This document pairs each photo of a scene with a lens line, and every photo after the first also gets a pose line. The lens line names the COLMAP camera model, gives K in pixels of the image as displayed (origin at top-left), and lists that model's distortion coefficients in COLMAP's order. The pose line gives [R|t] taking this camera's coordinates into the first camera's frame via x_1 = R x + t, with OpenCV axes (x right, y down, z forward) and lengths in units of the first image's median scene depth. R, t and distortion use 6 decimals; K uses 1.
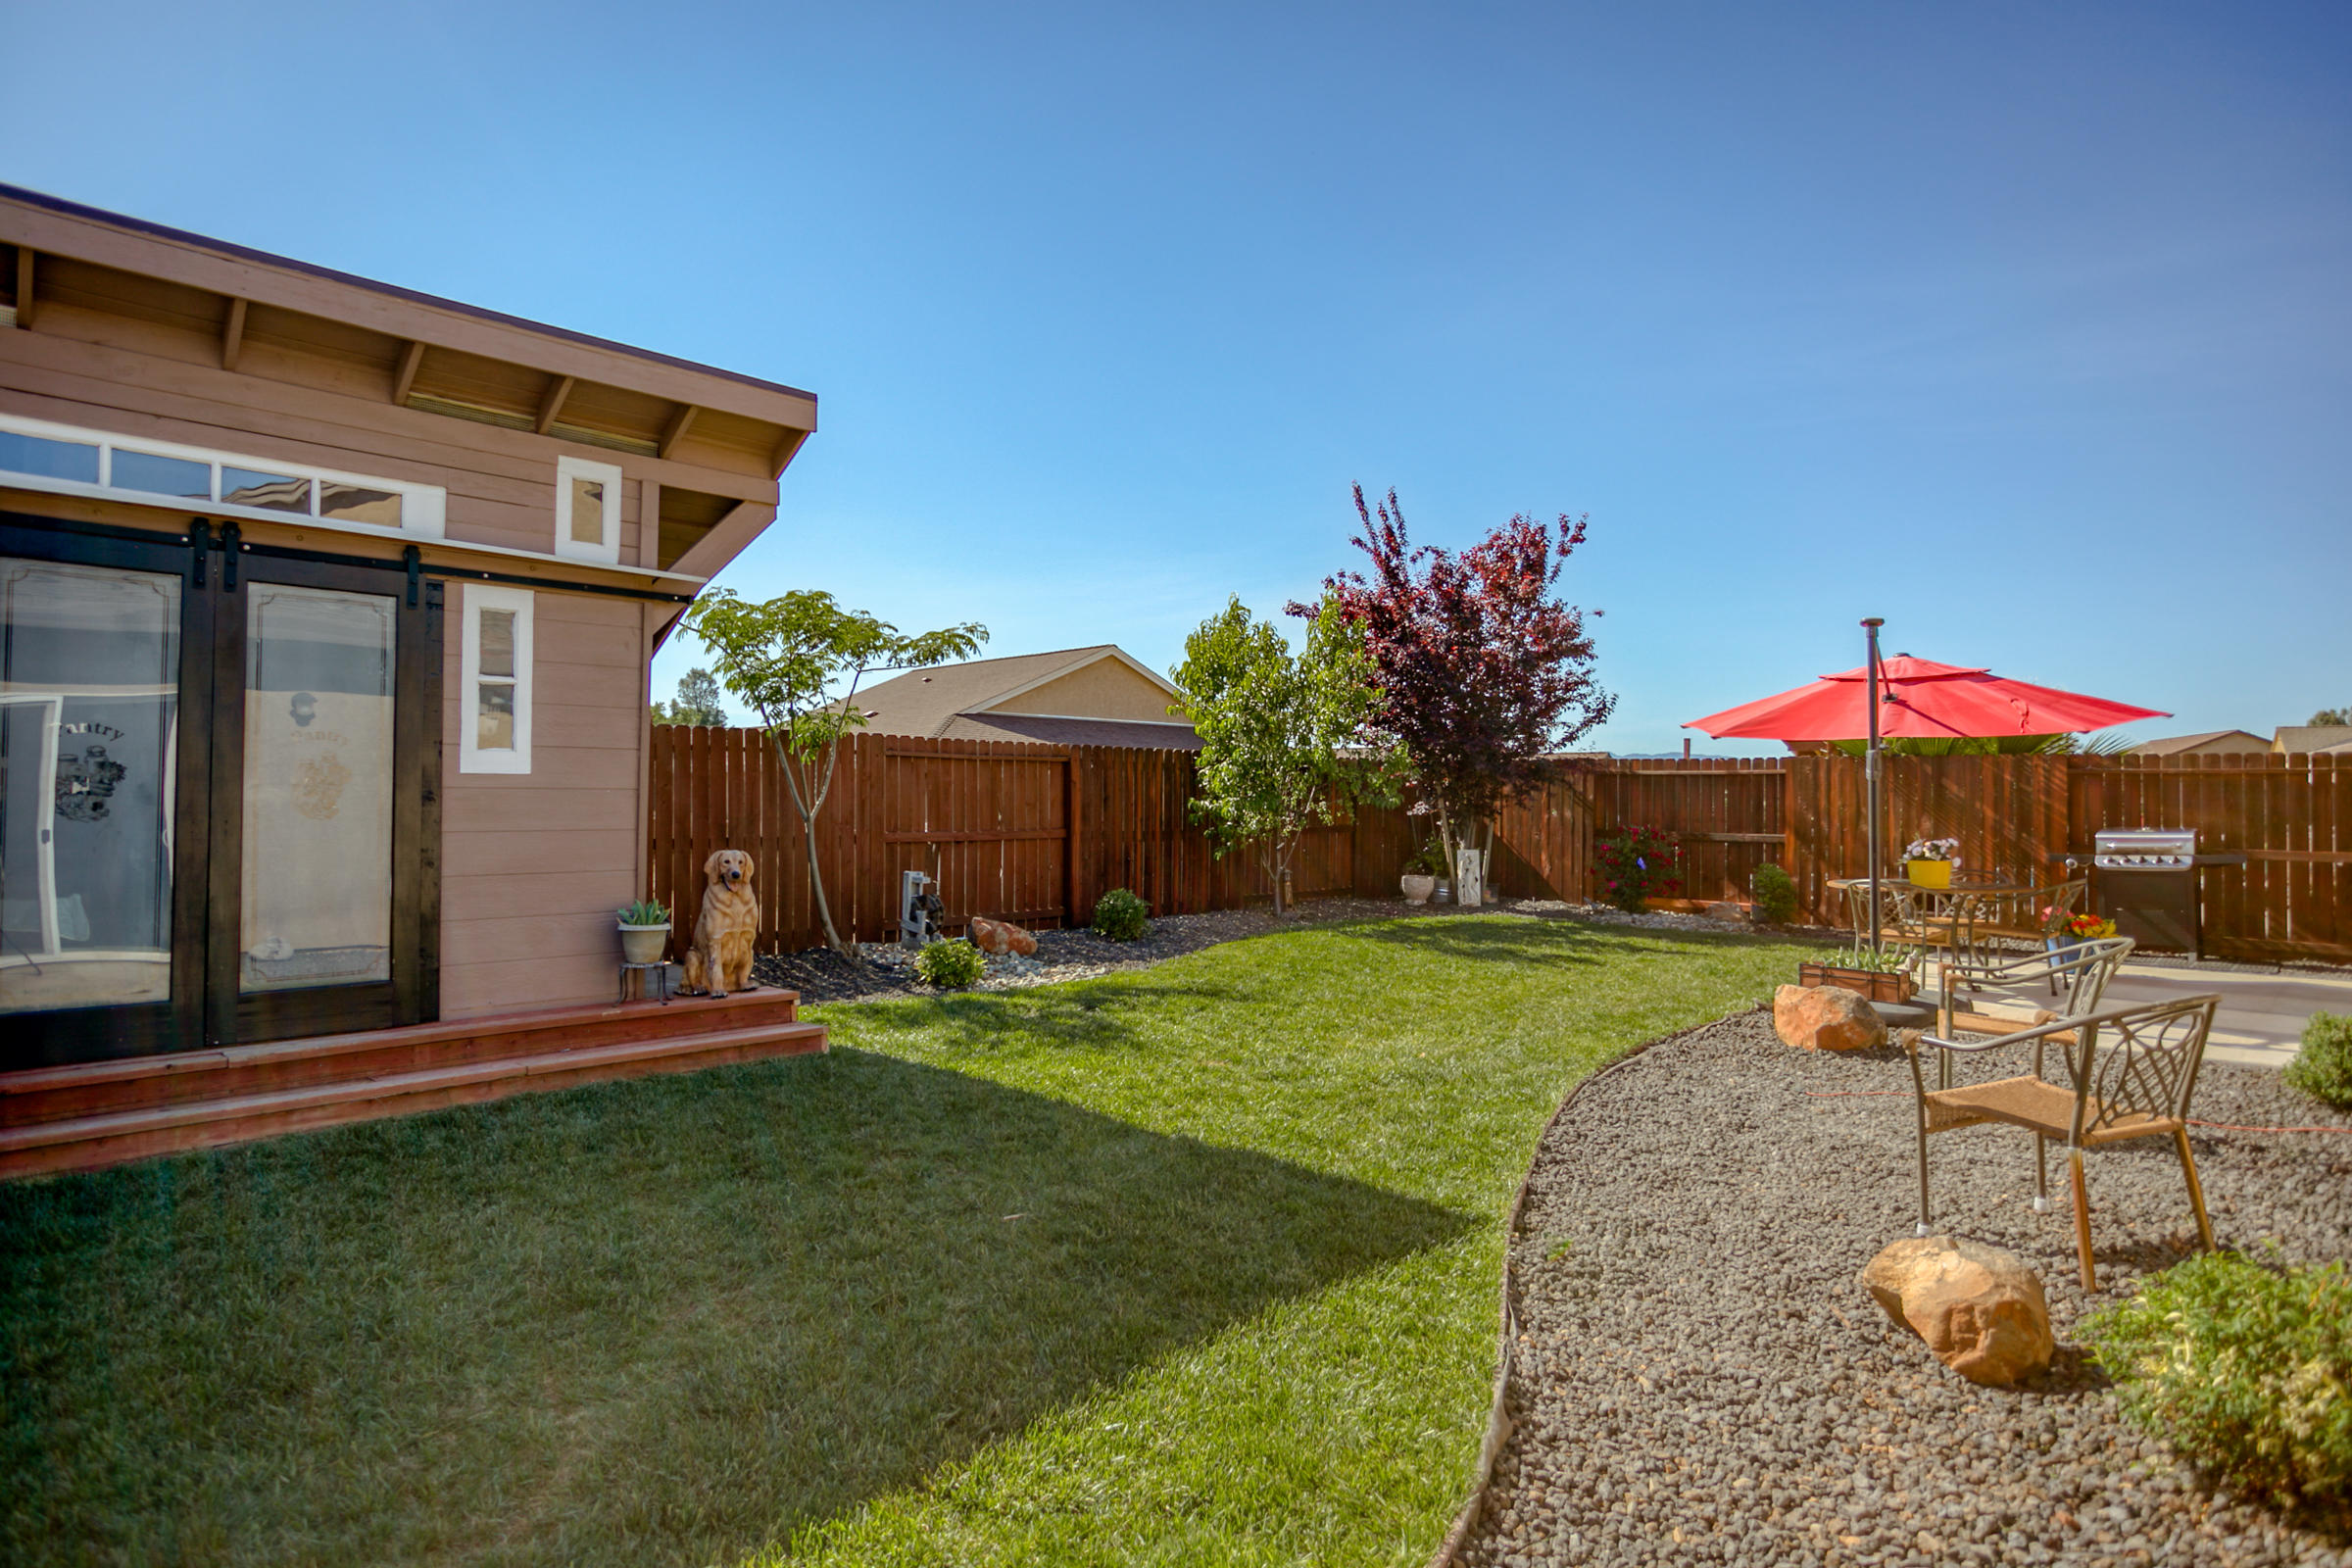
lens RADIAL K [[1205.0, 0, 1178.6], [0, 1205.0, 785.7], [0, 0, 1]] dist [-0.044243, 0.017843]
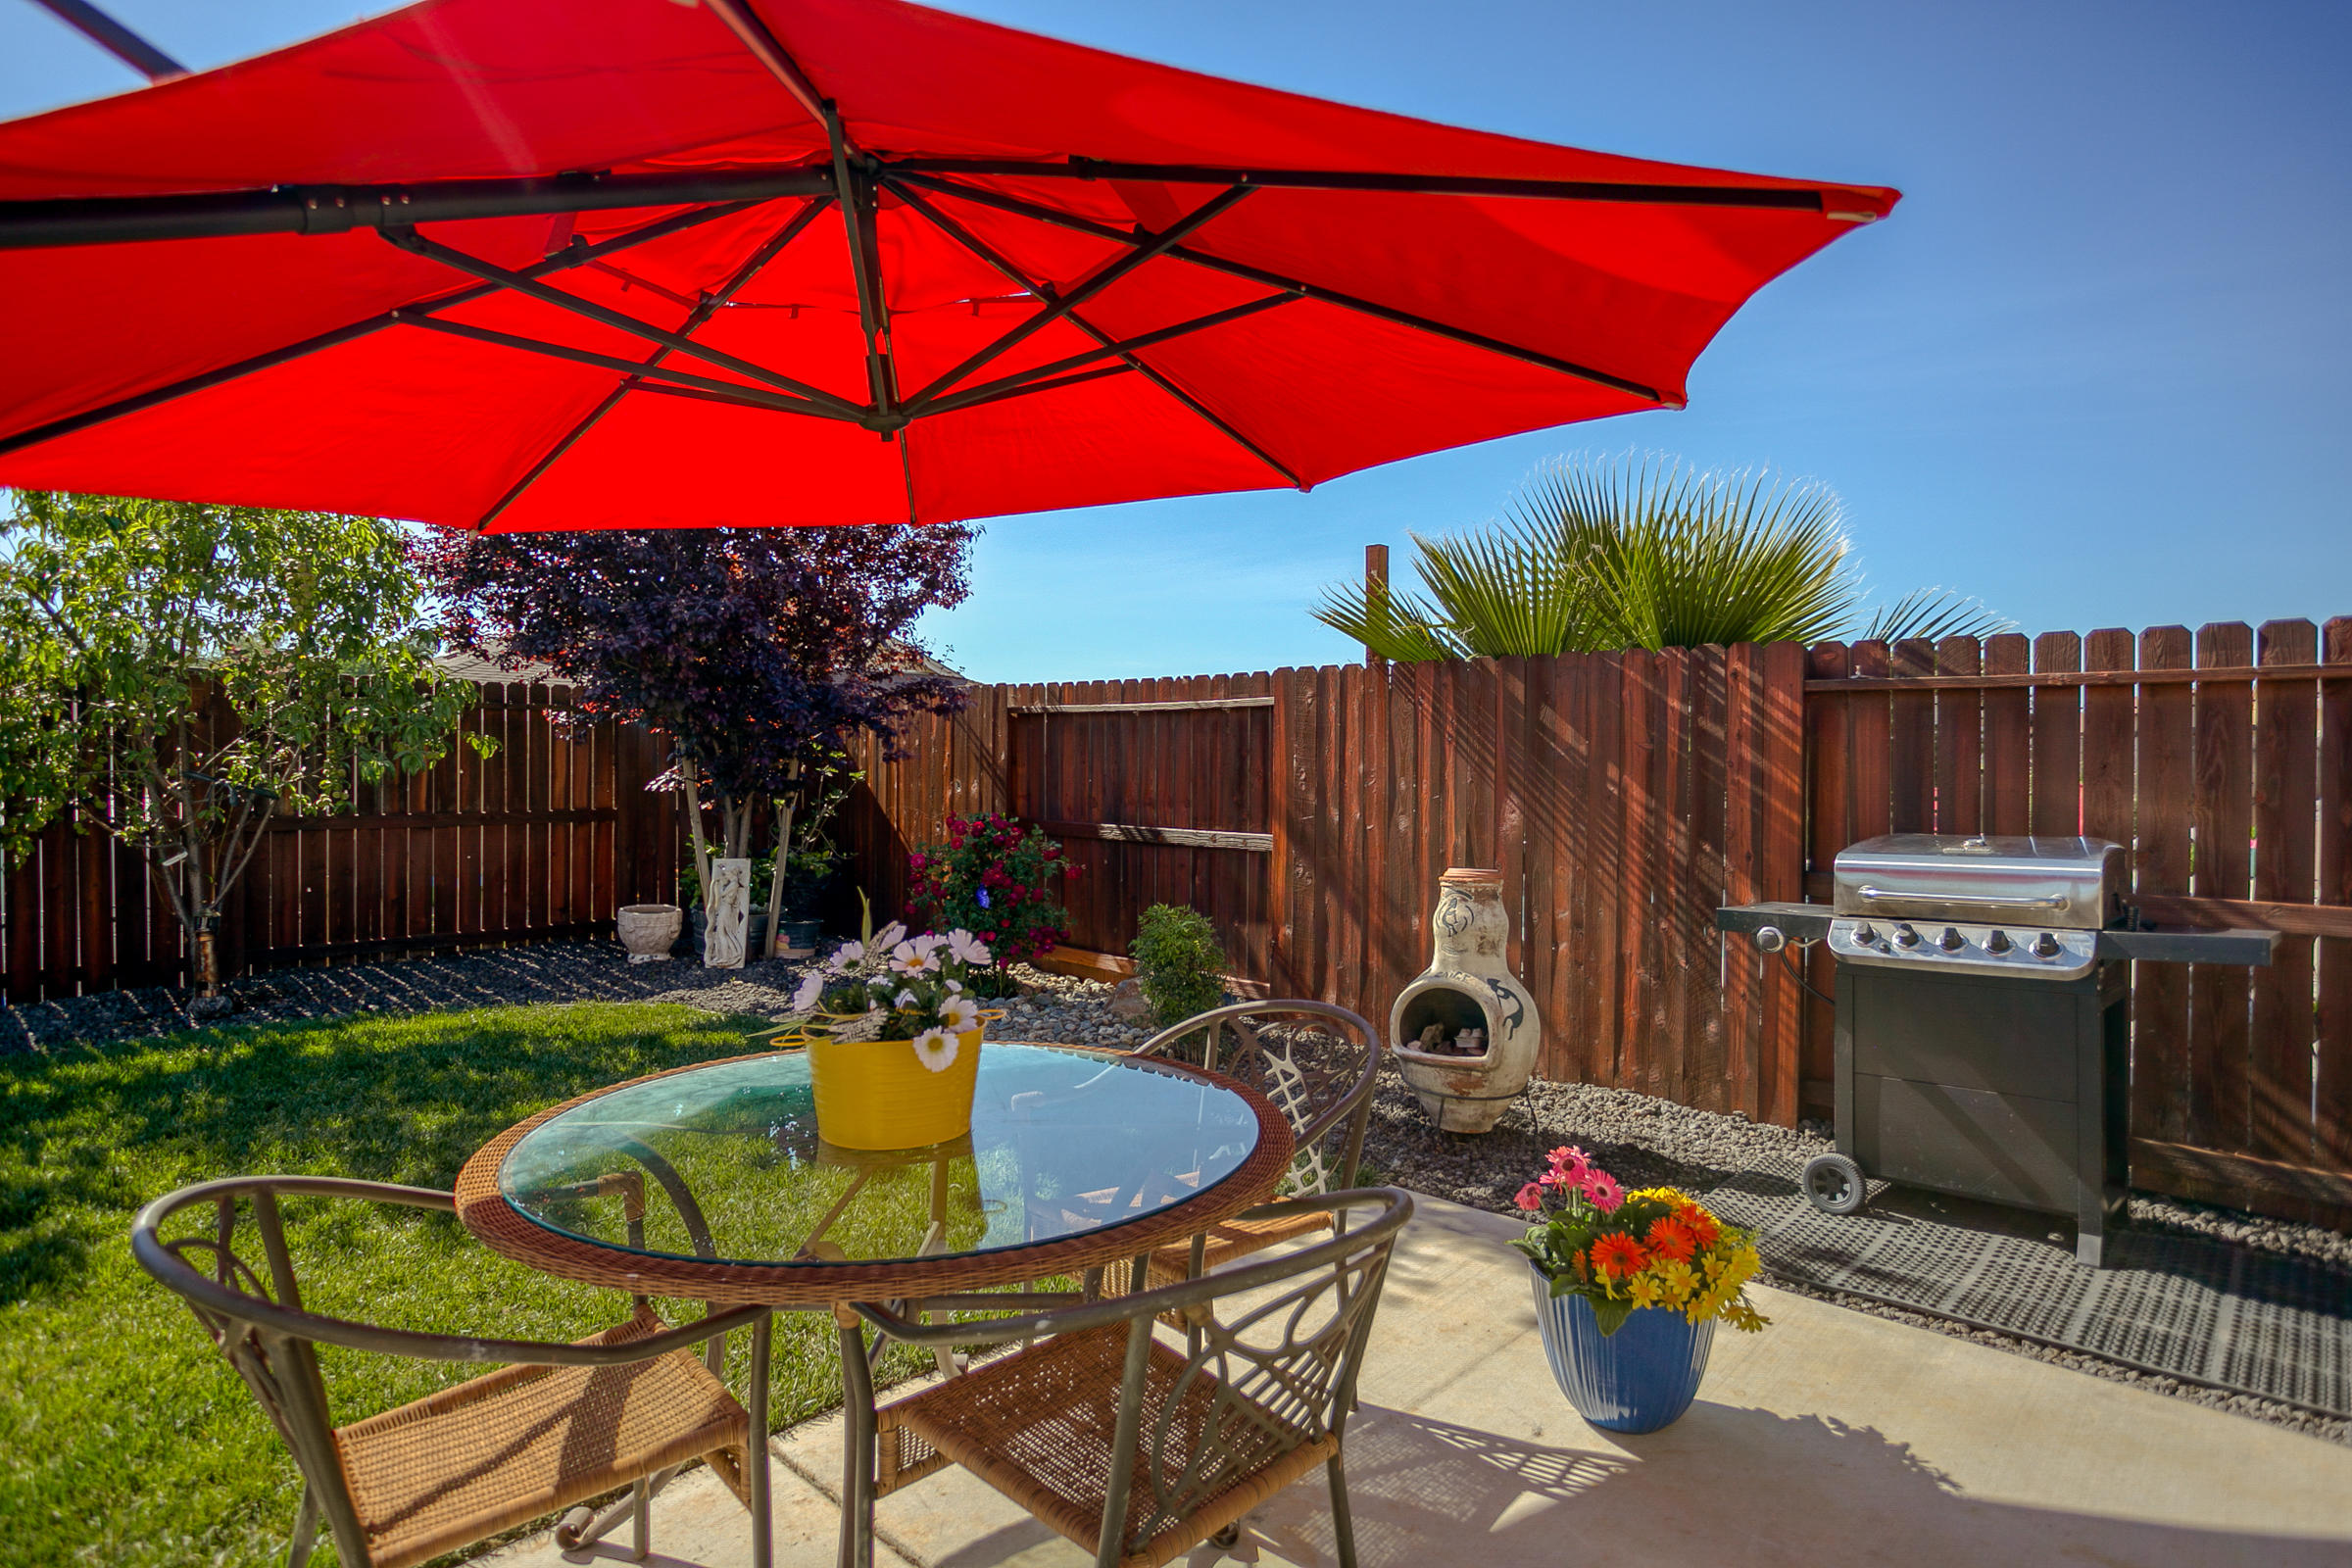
lens RADIAL K [[1205.0, 0, 1186.5], [0, 1205.0, 779.2], [0, 0, 1]] dist [-0.044243, 0.017843]
pose [[0.999996, -0.001513, 0.002409, 0.532194], [0.001457, 0.999725, 0.023414, 0.008709], [-0.002444, -0.023410, 0.999723, 0.590456]]
